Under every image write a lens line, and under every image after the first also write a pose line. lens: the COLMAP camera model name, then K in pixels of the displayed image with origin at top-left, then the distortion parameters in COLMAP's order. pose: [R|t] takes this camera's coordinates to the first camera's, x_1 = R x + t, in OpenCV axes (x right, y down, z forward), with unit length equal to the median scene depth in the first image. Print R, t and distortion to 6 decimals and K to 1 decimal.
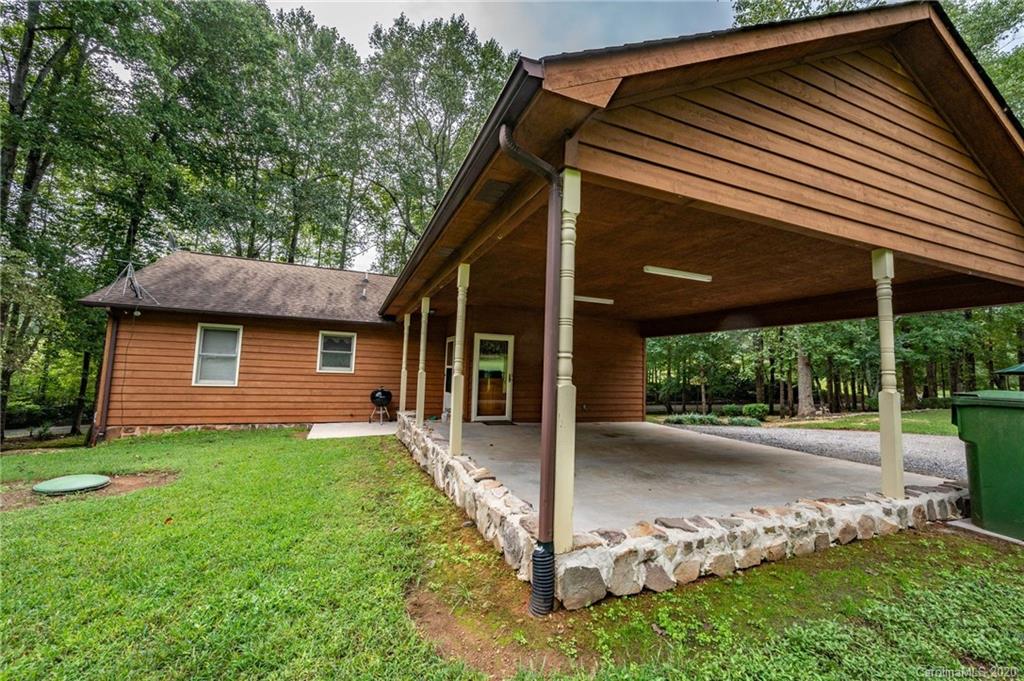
lens RADIAL K [[403.4, 0, 512.0], [0, 403.4, 340.5], [0, 0, 1]] dist [-0.000853, 0.000643]
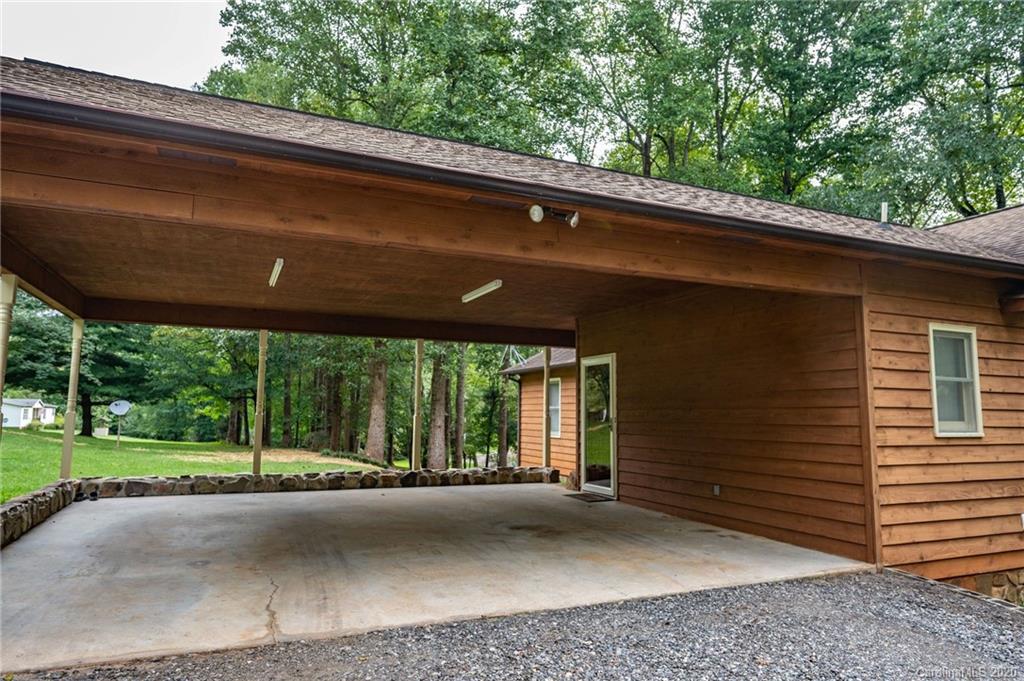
lens RADIAL K [[648.3, 0, 512.0], [0, 648.3, 340.5], [0, 0, 1]] dist [0.001722, 0.000284]
pose [[0.032159, -0.147949, -0.988472, 0.887380], [0.061166, 0.987421, -0.145802, 0.093067], [0.997609, -0.055772, 0.040804, 0.758641]]
